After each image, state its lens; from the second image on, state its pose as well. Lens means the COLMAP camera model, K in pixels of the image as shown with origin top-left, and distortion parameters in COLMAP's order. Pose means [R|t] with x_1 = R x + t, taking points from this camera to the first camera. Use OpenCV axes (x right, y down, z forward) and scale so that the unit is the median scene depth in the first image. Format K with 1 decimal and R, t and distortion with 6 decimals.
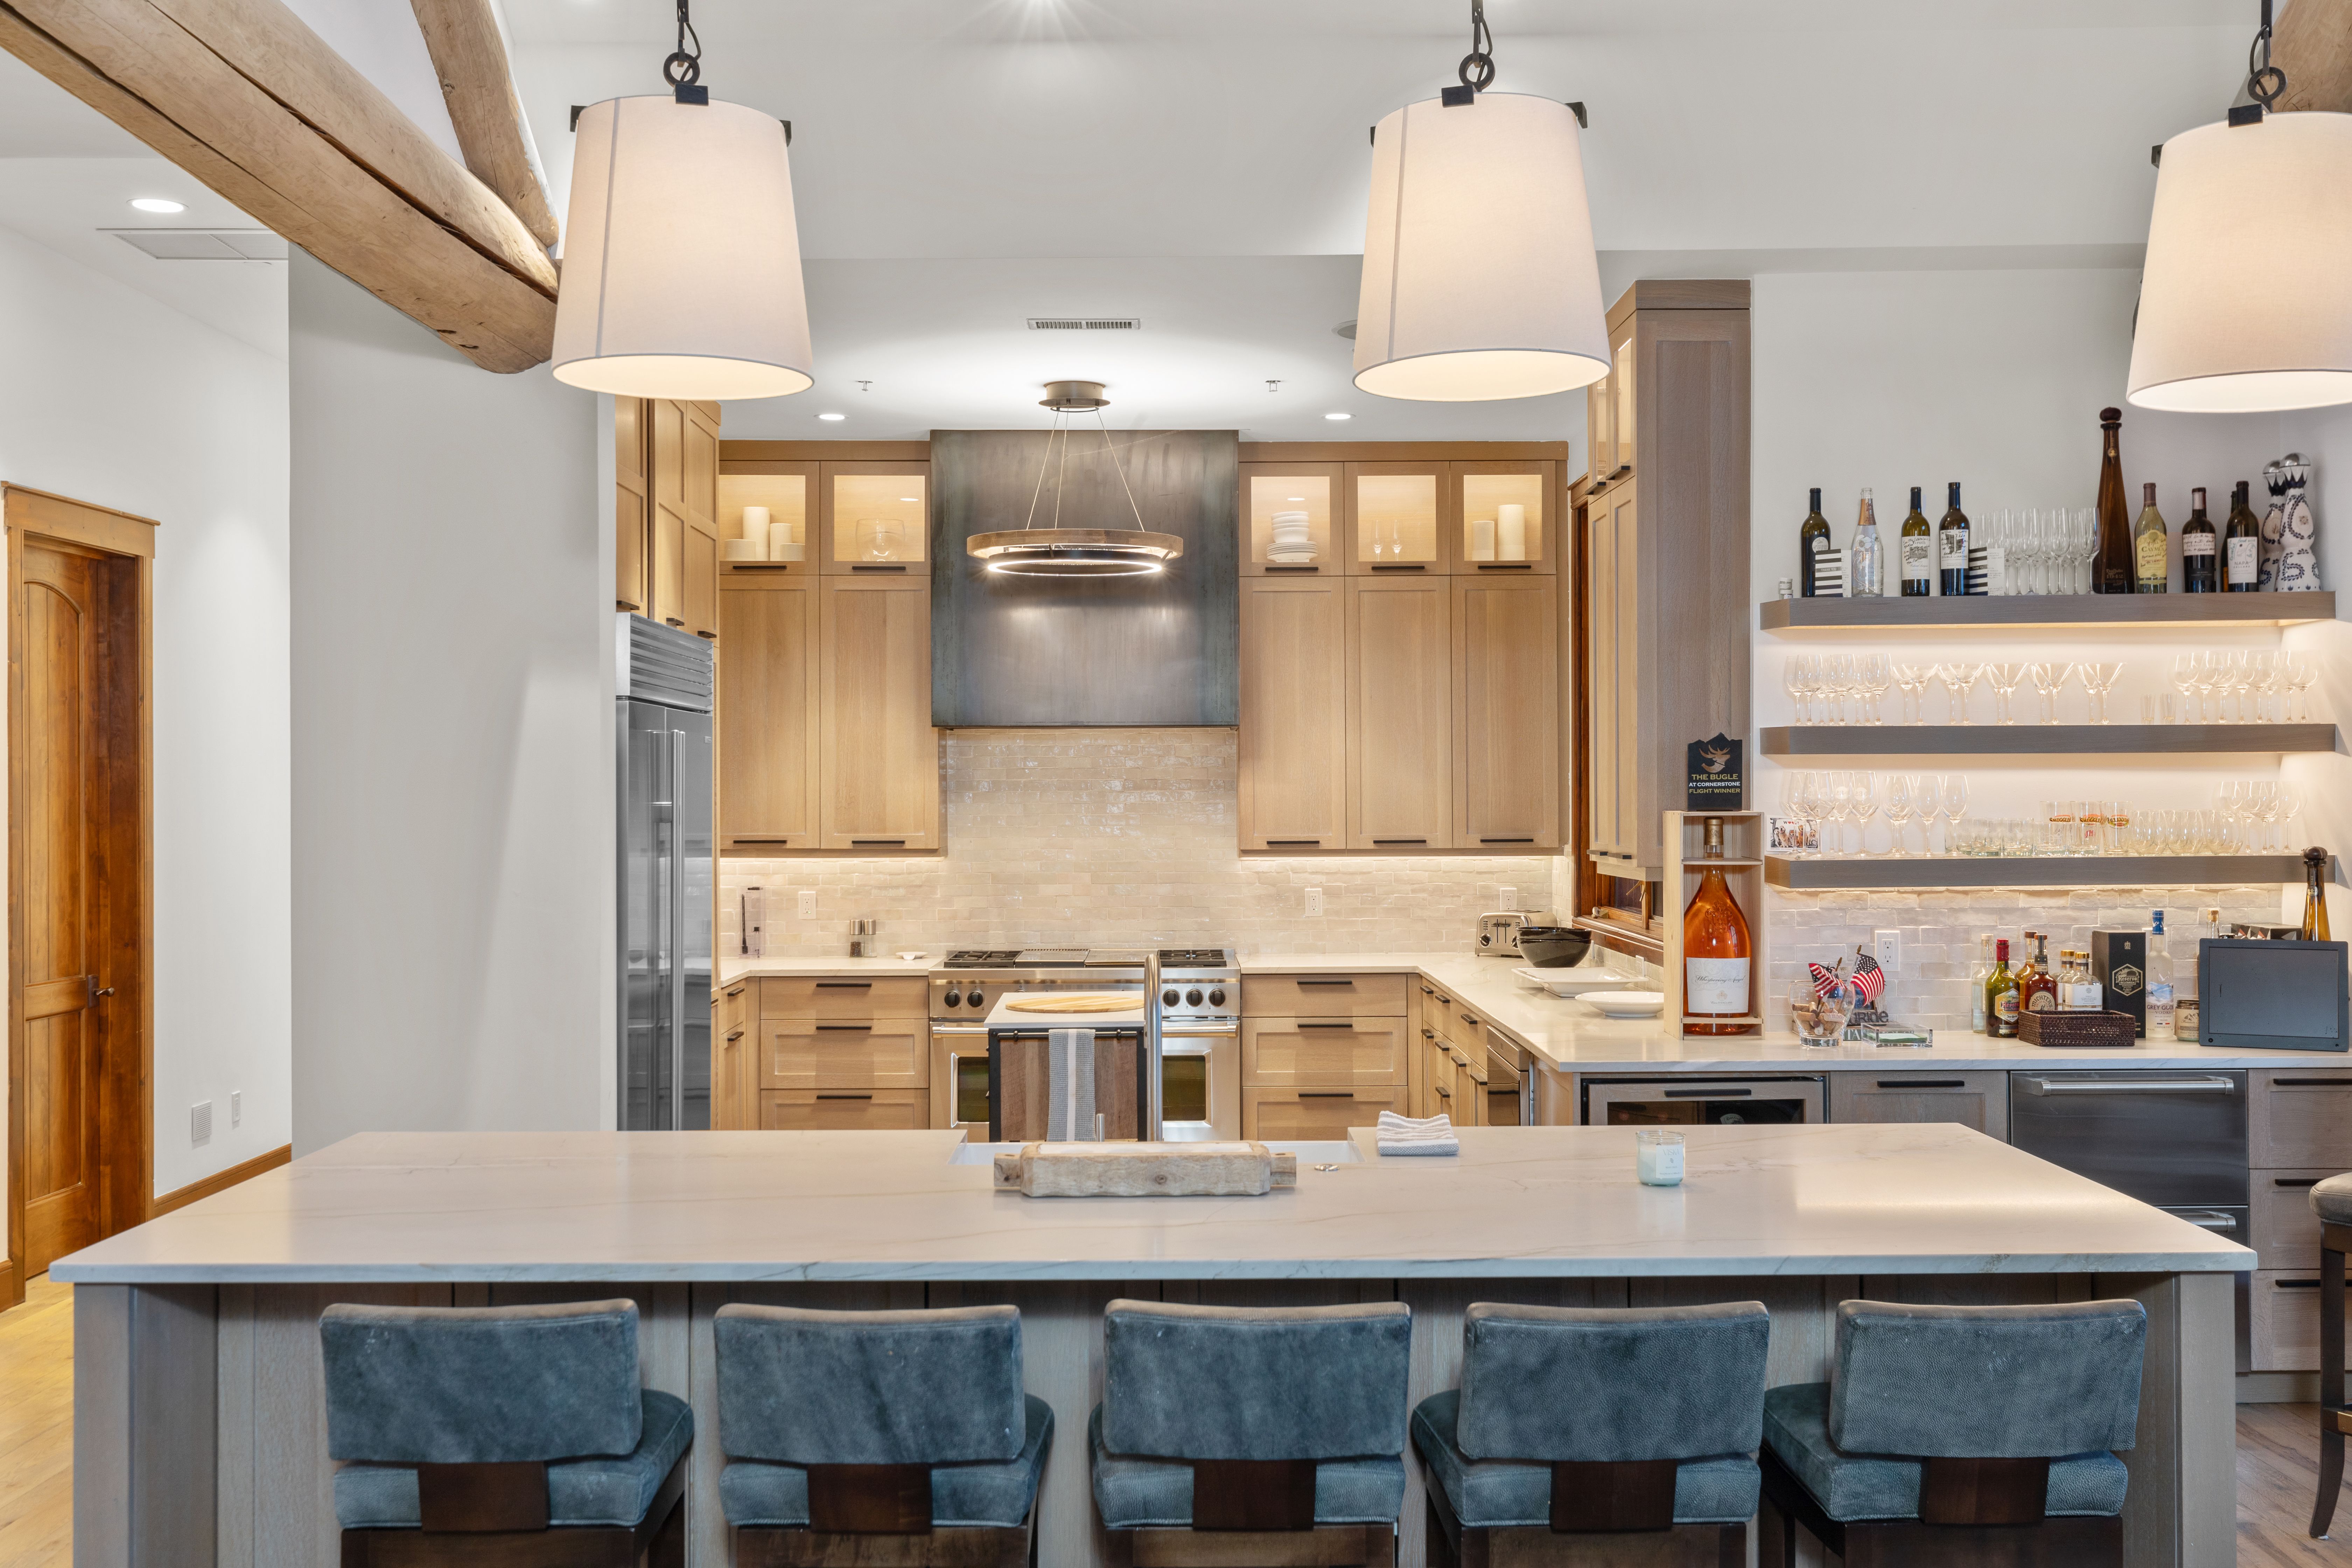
lens RADIAL K [[2284.5, 0, 1178.3], [0, 2284.5, 780.1], [0, 0, 1]] dist [0.000704, 0.000000]
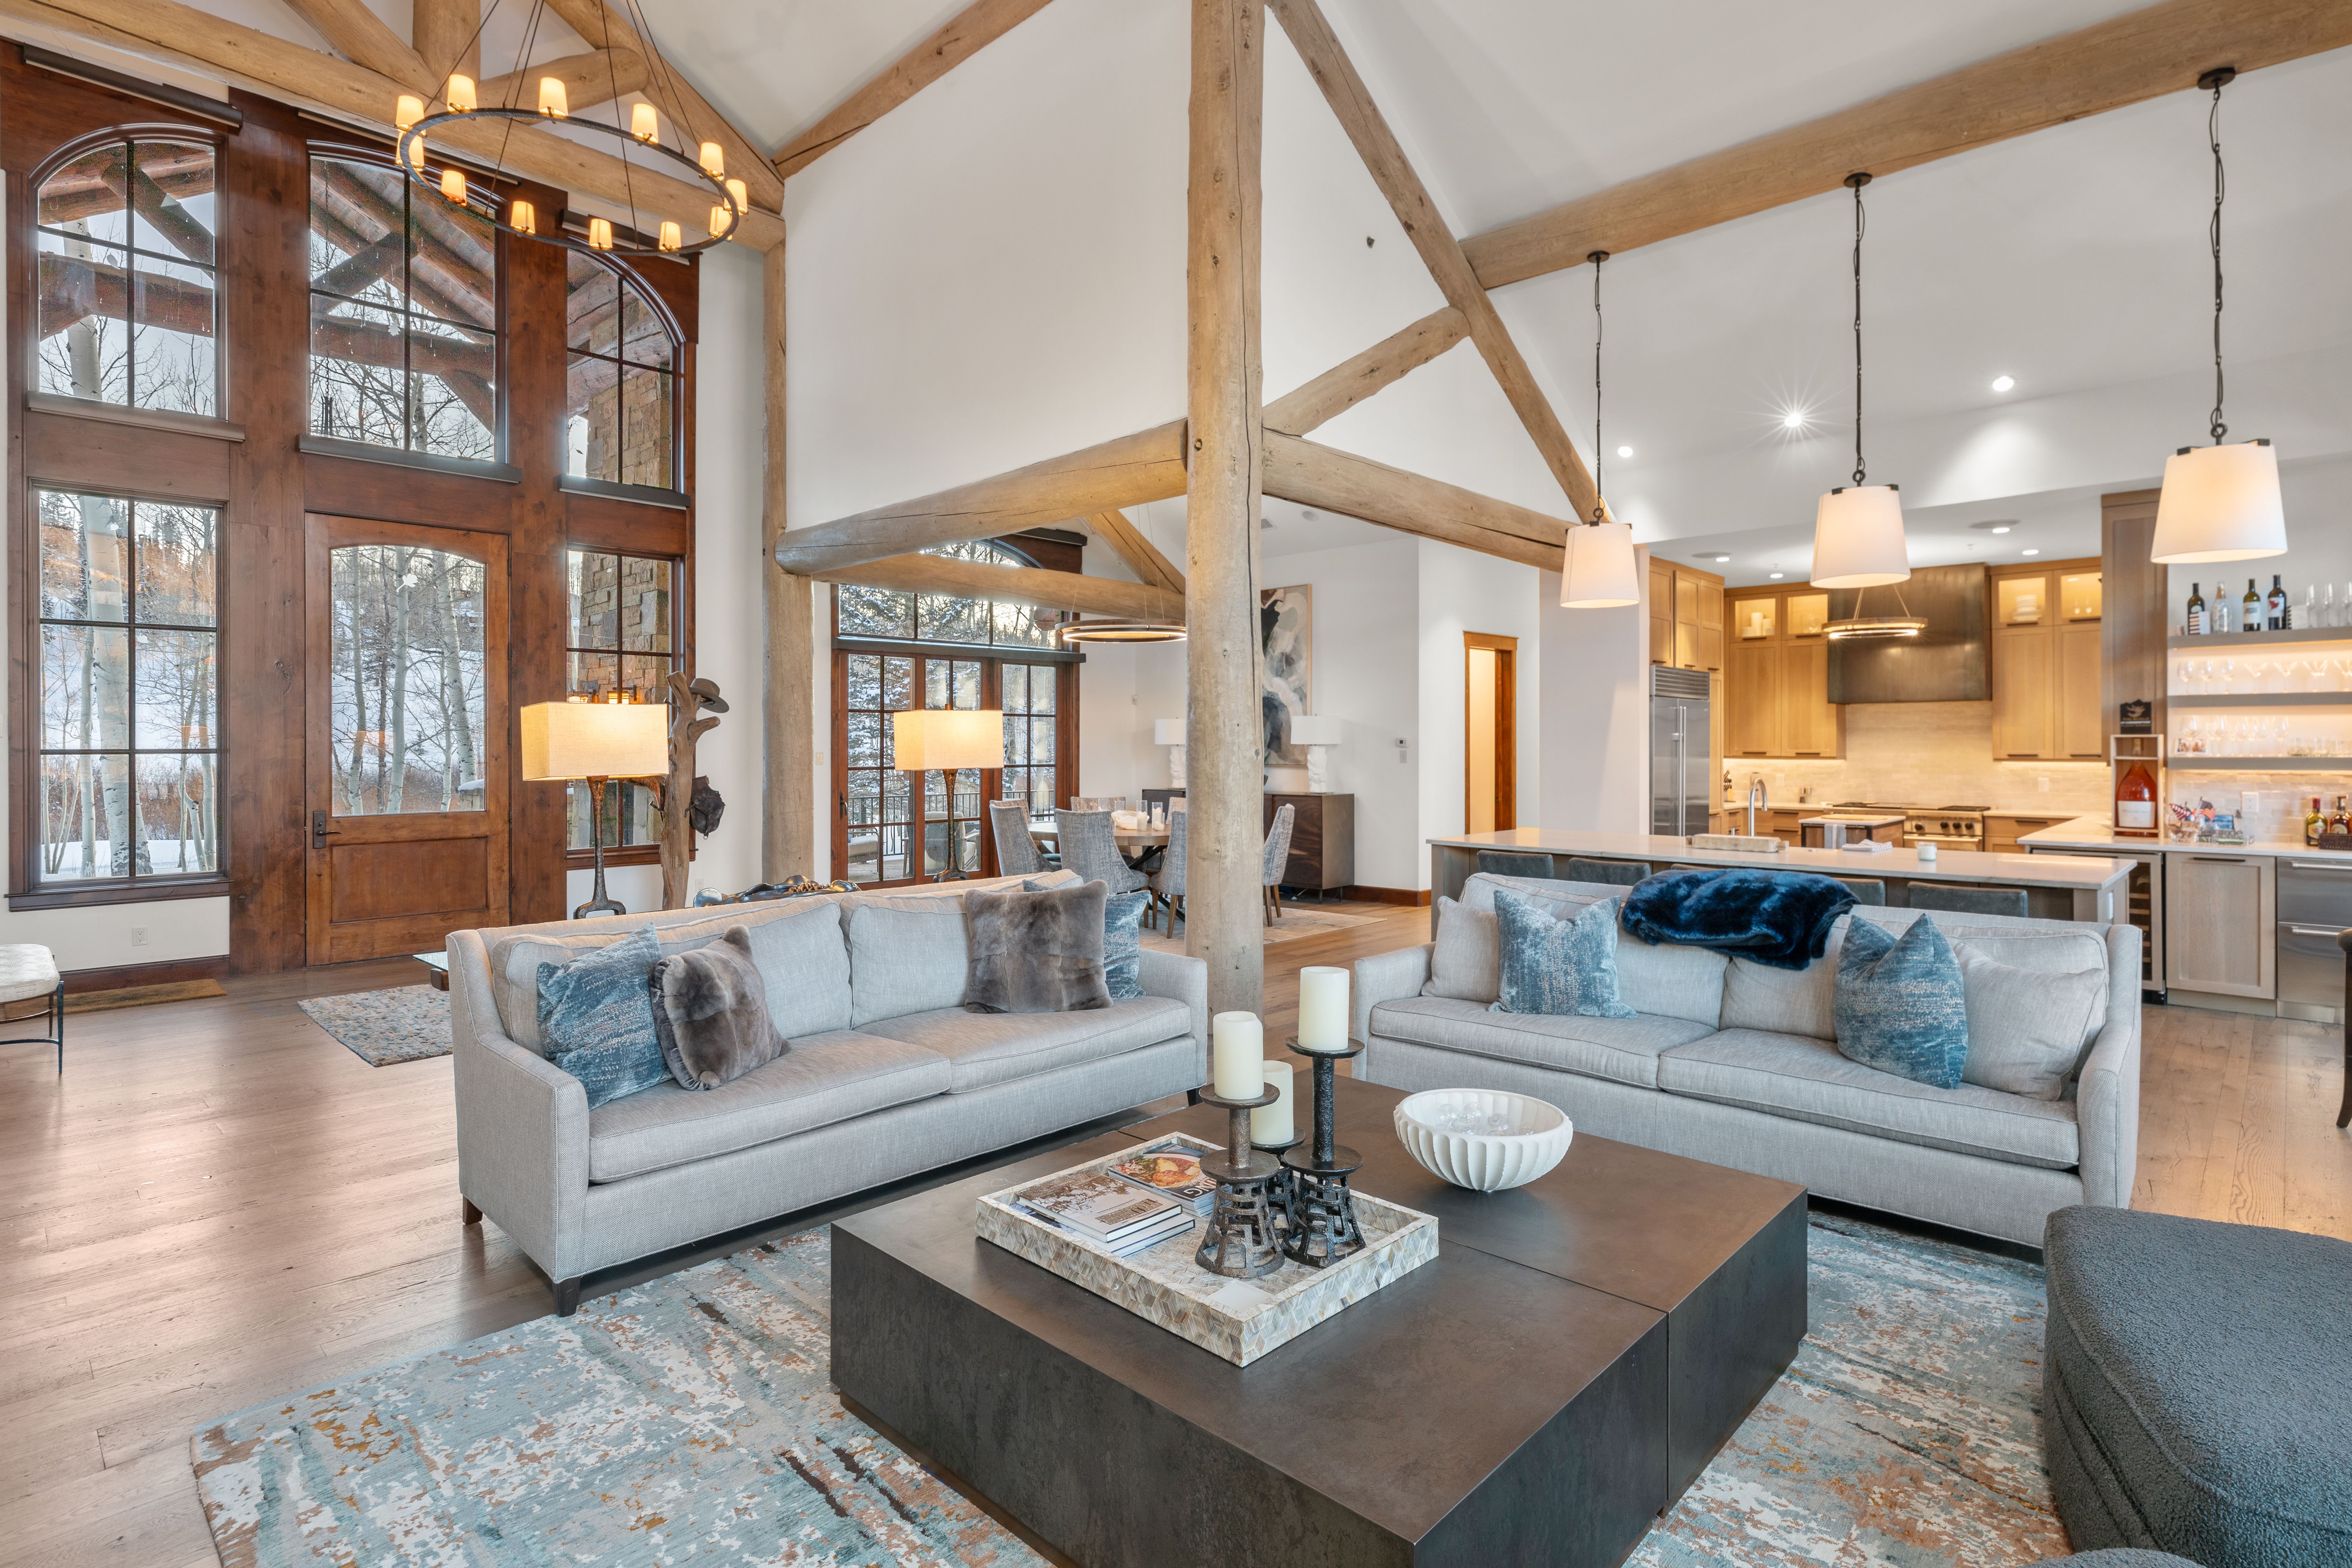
lens RADIAL K [[1167.8, 0, 1177.2], [0, 1167.8, 762.3], [0, 0, 1]] dist [0.002630, -0.000067]
pose [[0.708648, 0.013520, -0.705433, 0.320270], [0.001546, 0.999784, 0.020714, 0.013131], [0.705561, -0.015769, 0.708474, -0.377331]]
